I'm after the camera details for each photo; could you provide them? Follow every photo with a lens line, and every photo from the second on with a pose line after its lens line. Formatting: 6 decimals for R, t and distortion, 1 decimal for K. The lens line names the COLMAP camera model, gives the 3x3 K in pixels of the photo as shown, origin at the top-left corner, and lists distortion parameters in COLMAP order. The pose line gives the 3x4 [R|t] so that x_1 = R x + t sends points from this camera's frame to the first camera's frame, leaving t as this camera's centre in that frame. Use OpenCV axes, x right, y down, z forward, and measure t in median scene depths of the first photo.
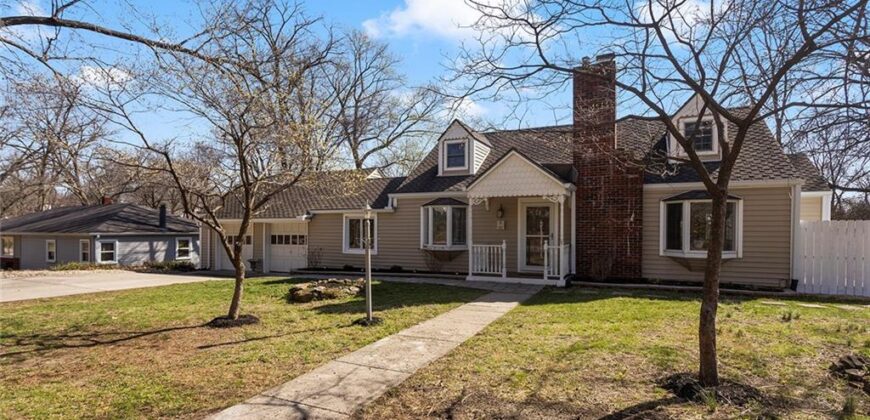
lens RADIAL K [[438.0, 0, 435.5], [0, 438.0, 233.8], [0, 0, 1]] dist [0.001435, 0.000477]
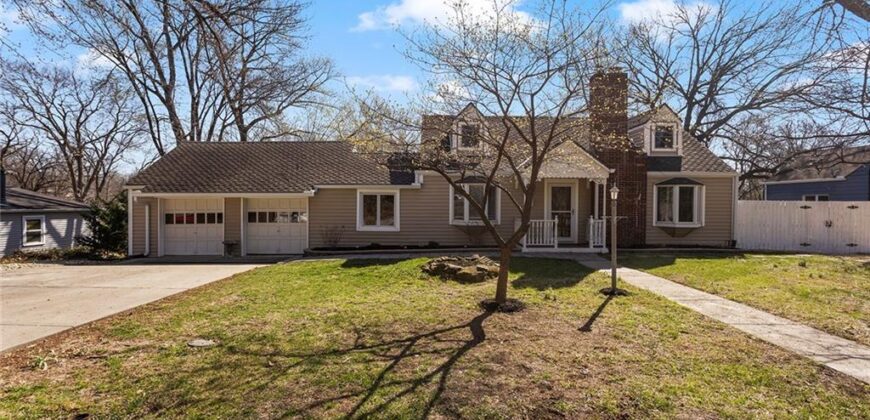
lens RADIAL K [[418.8, 0, 433.4], [0, 418.8, 213.3], [0, 0, 1]] dist [0.002820, 0.001464]
pose [[0.899117, -0.008498, 0.437625, -0.476541], [0.002814, 0.999903, 0.013636, -0.006022], [-0.437699, -0.011029, 0.899054, 0.119260]]
